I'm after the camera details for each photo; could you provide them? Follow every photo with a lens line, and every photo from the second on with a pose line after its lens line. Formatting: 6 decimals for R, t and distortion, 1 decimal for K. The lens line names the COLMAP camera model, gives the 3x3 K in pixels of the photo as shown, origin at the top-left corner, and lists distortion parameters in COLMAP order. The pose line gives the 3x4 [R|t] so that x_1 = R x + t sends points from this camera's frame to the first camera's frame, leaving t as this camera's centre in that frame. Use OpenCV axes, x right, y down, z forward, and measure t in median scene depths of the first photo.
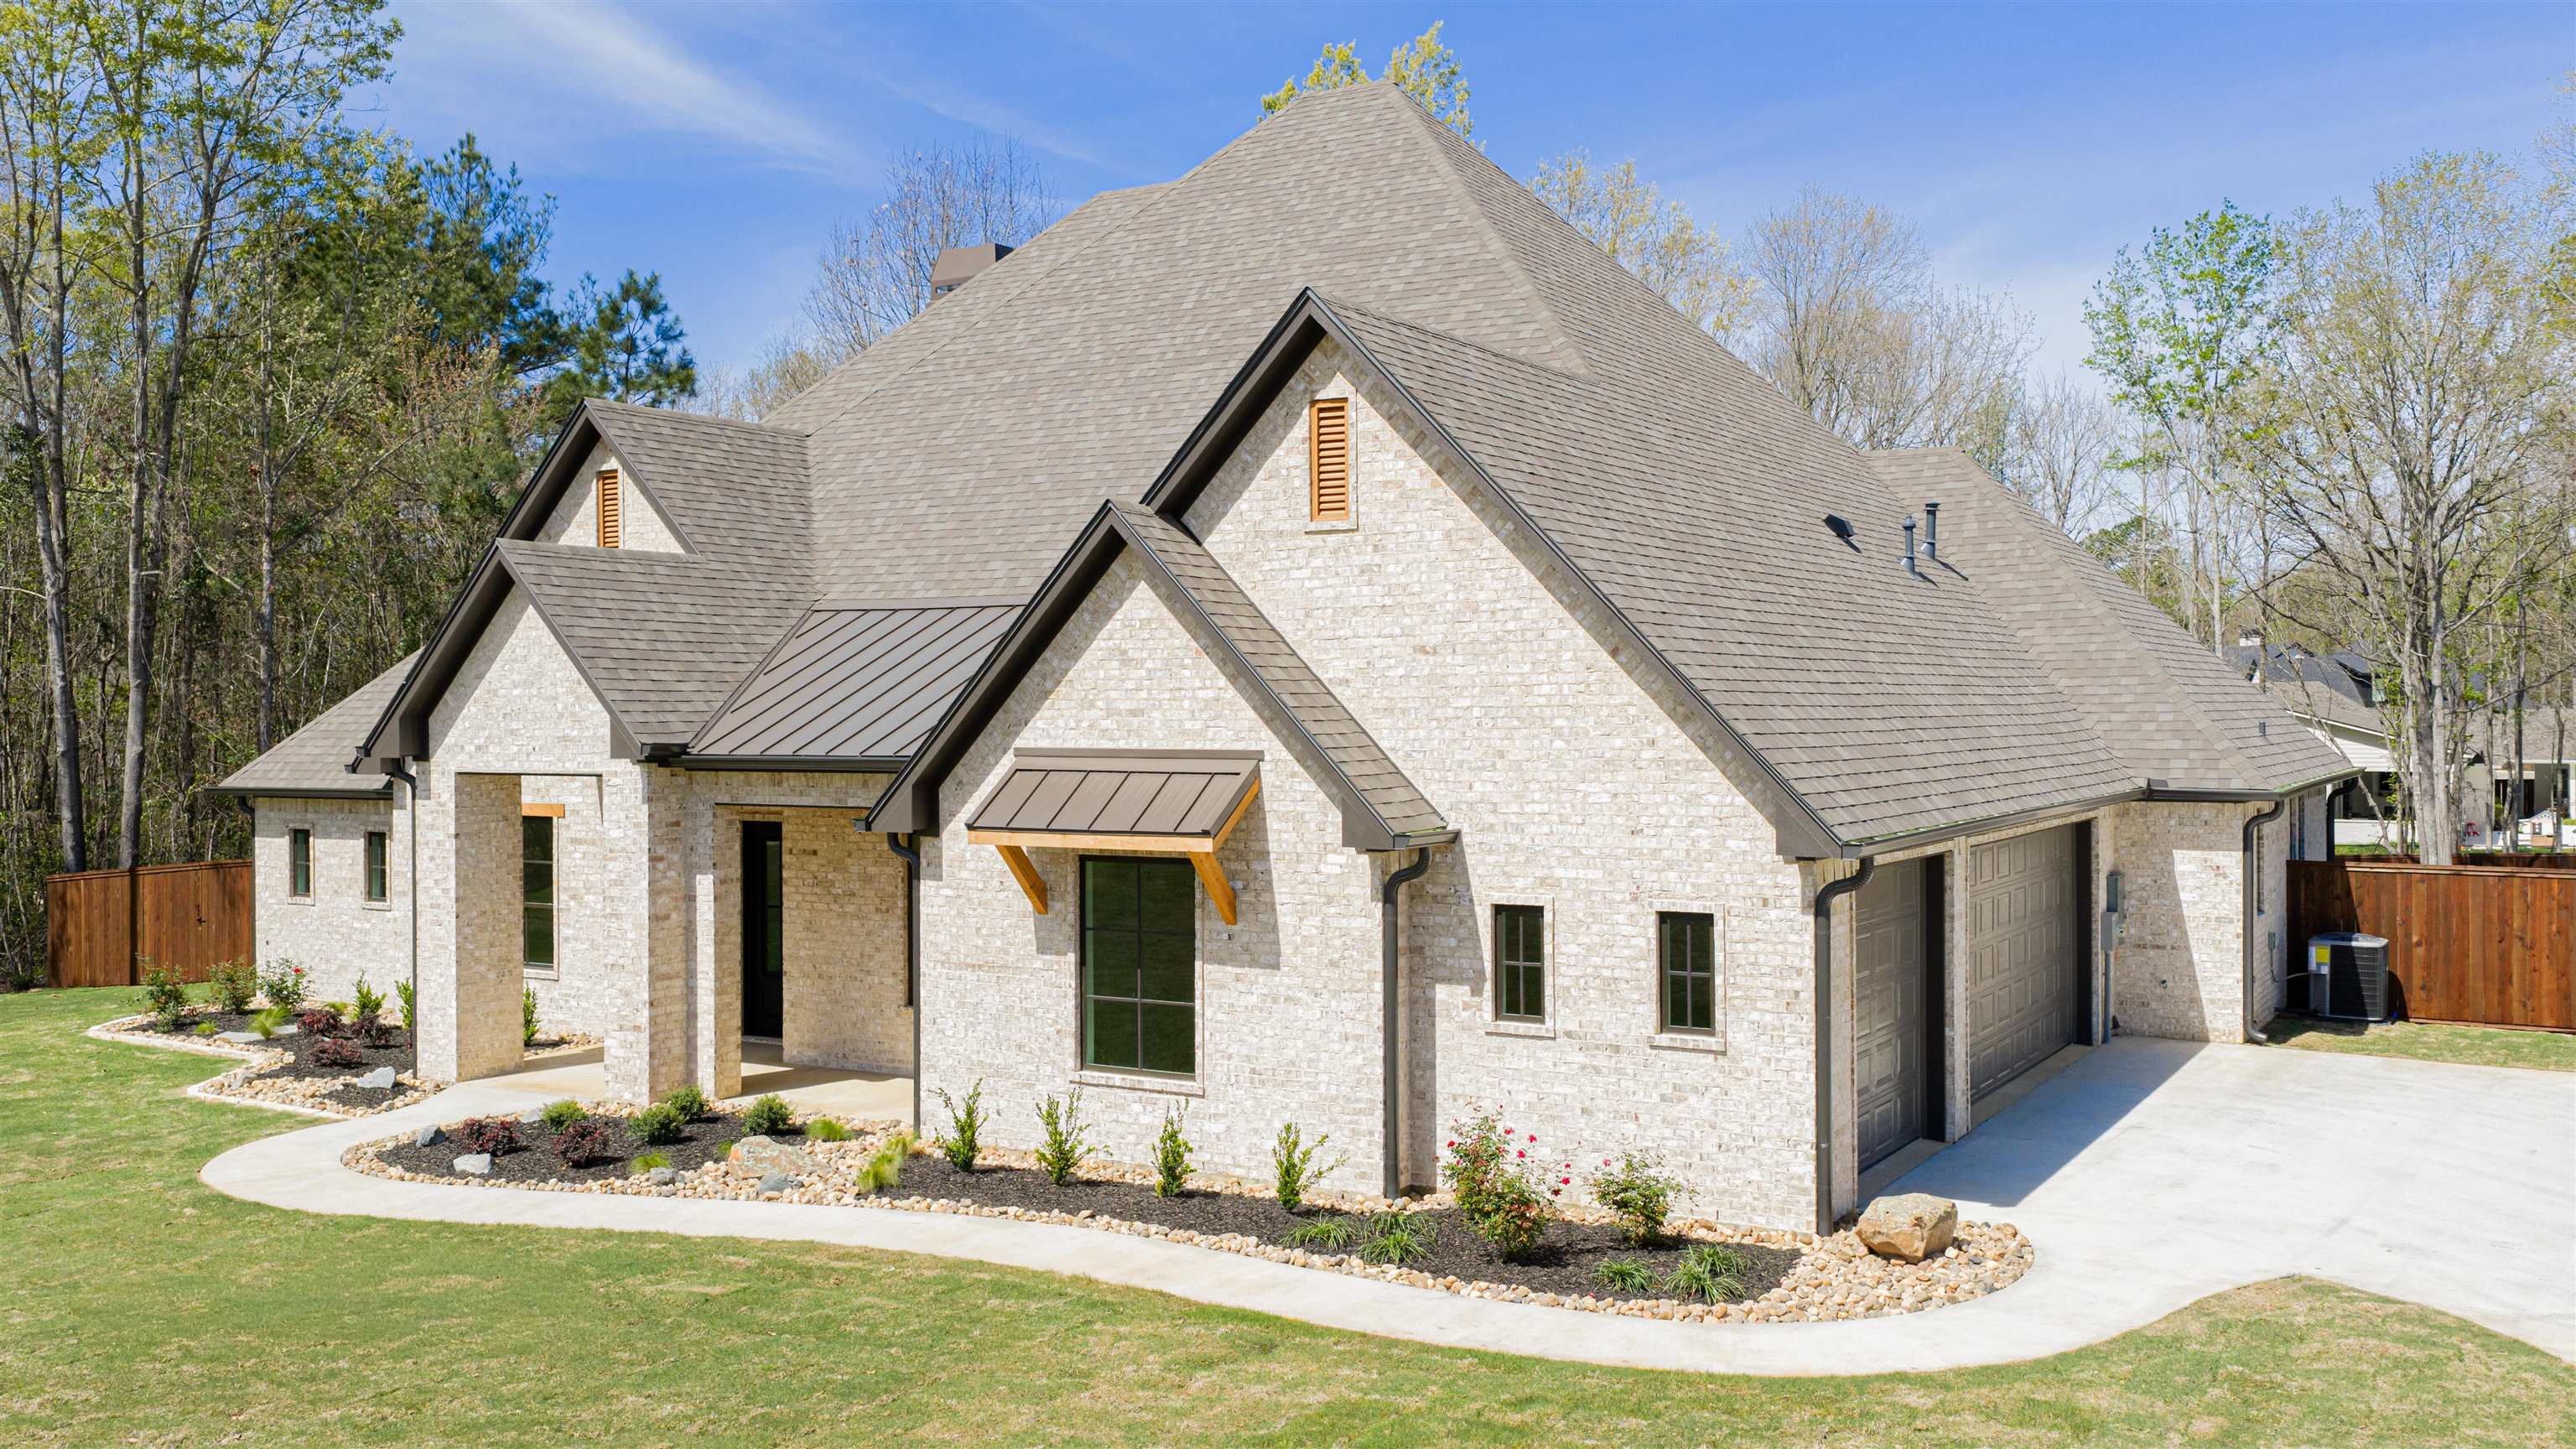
lens RADIAL K [[2168.6, 0, 1298.9], [0, 2168.6, 716.0], [0, 0, 1]] dist [0.019091, -0.061322]
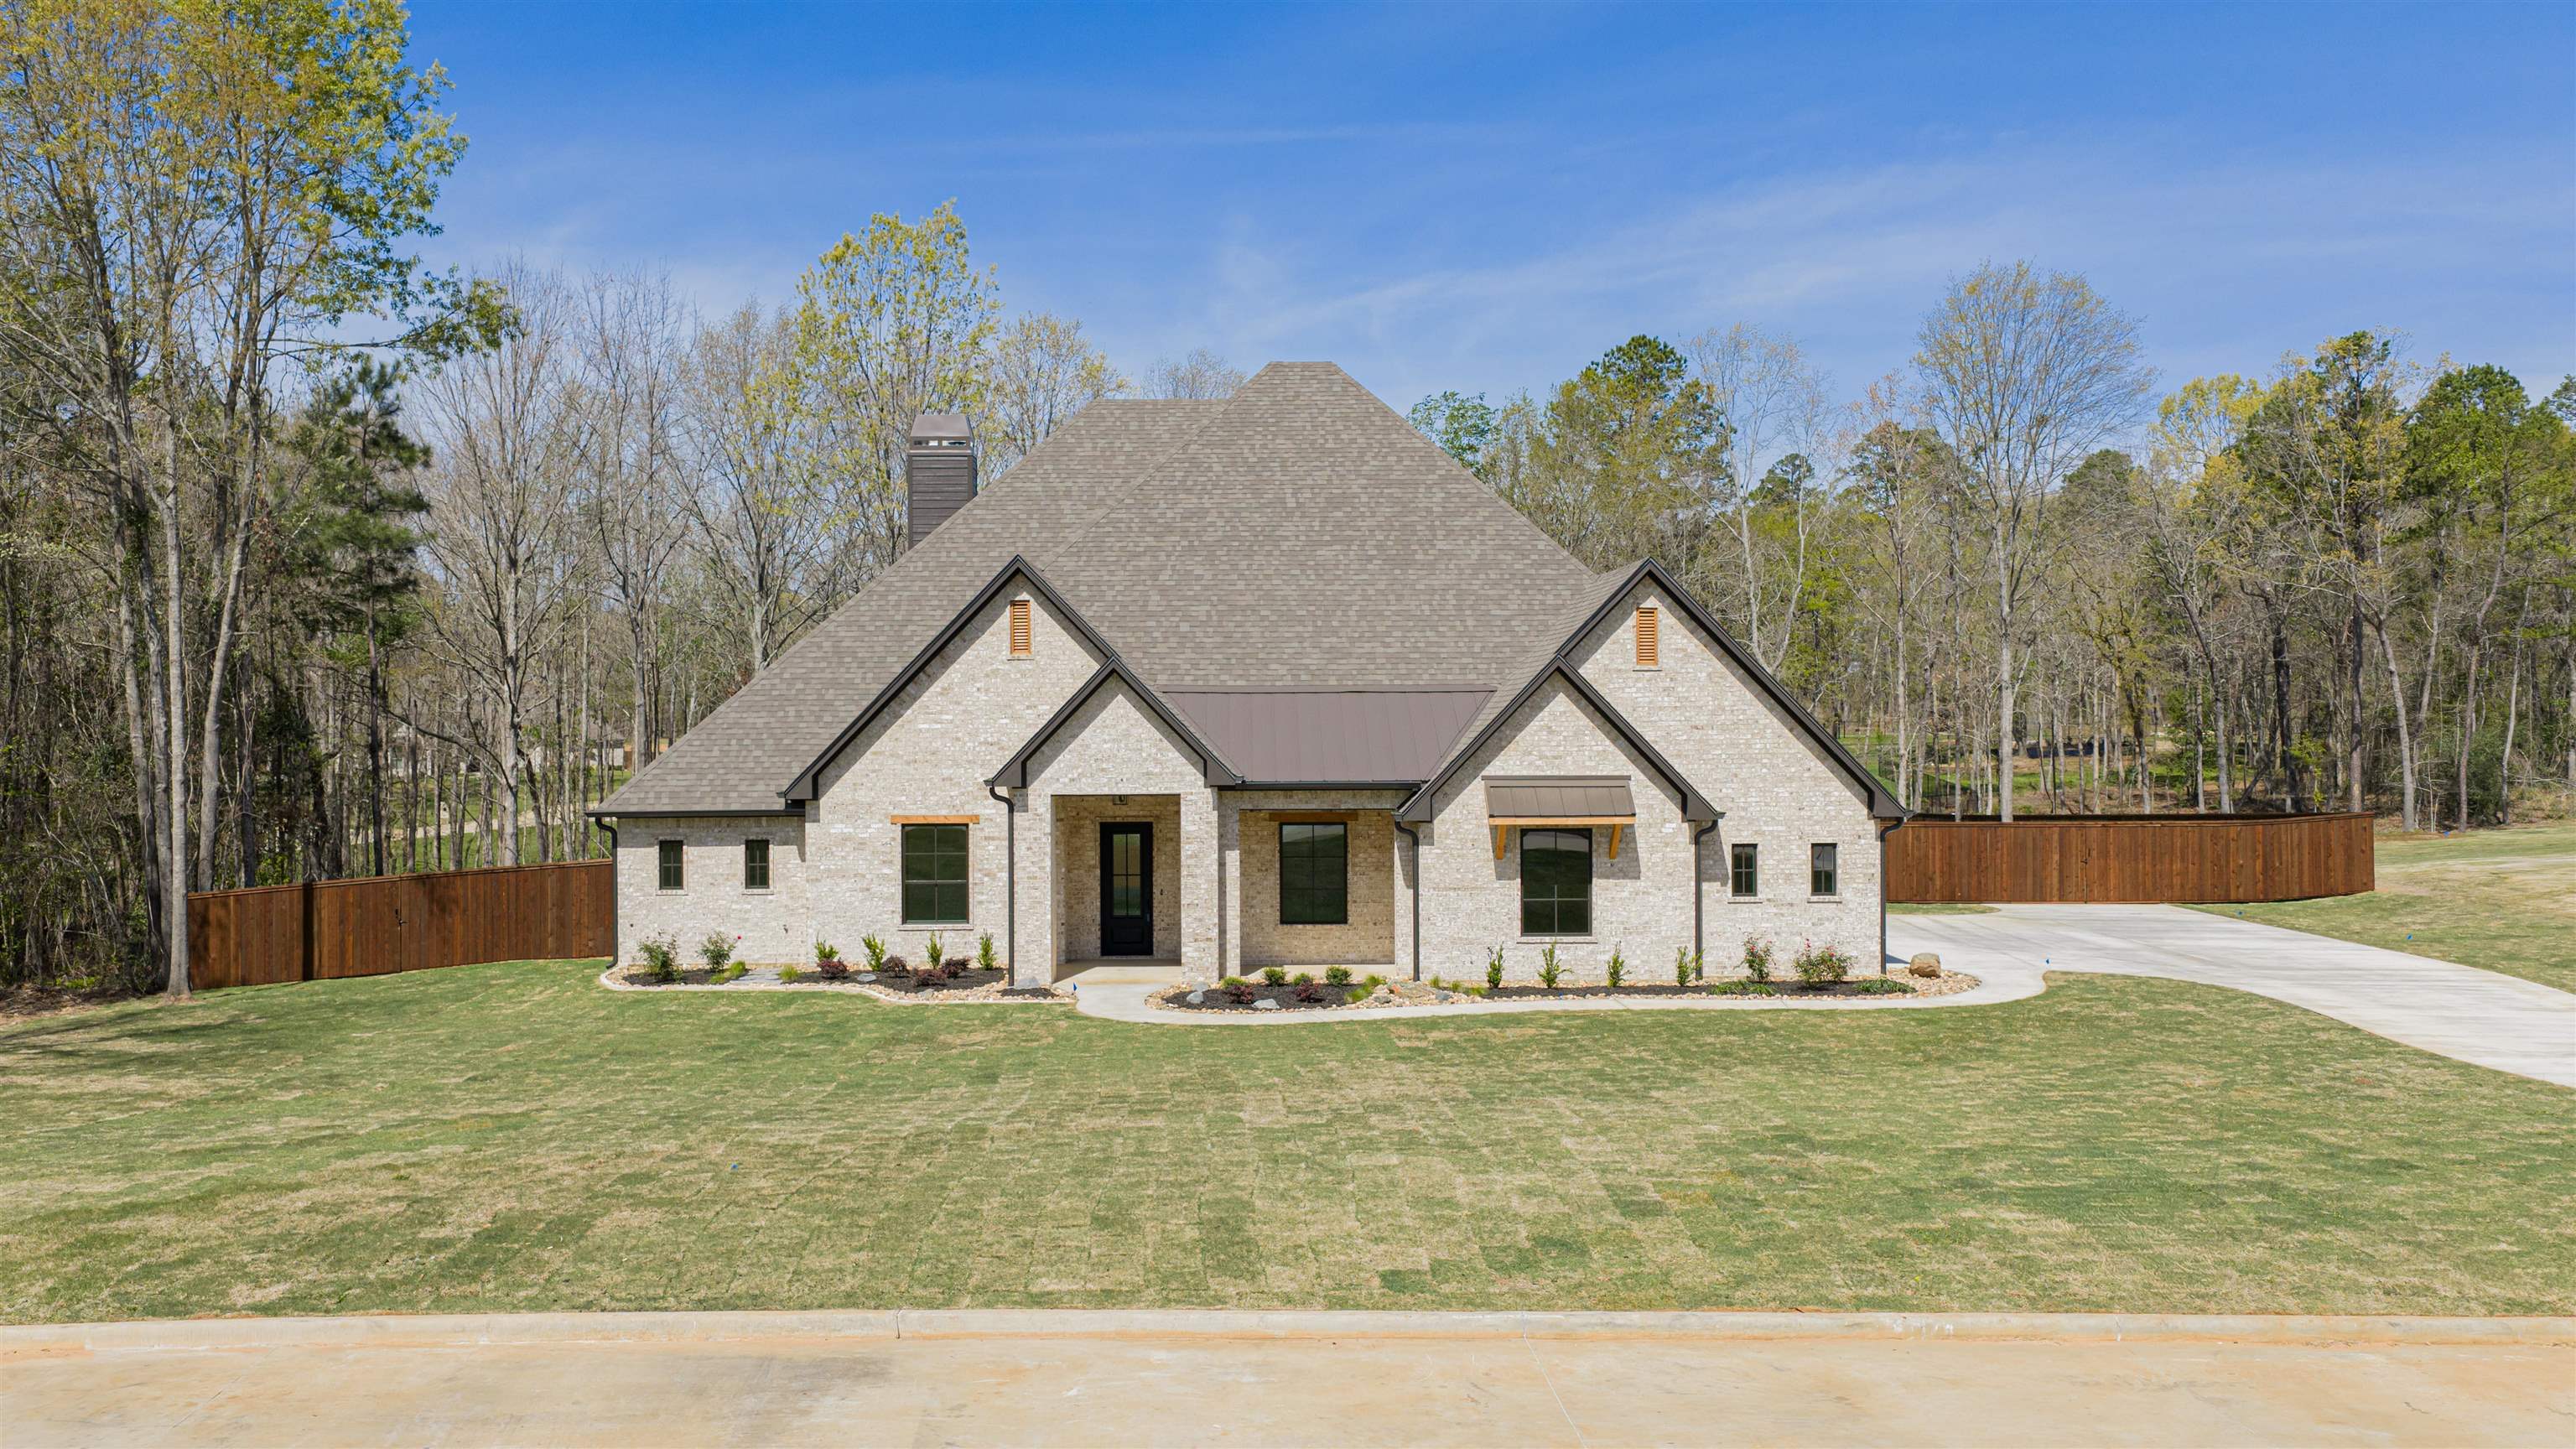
lens RADIAL K [[2168.6, 0, 1298.9], [0, 2168.6, 716.0], [0, 0, 1]] dist [0.019091, -0.061322]
pose [[0.851865, -0.001967, 0.523757, -1.370622], [0.002305, 0.999997, 0.000005, -0.041697], [-0.523756, 0.001203, 0.851868, -0.612461]]
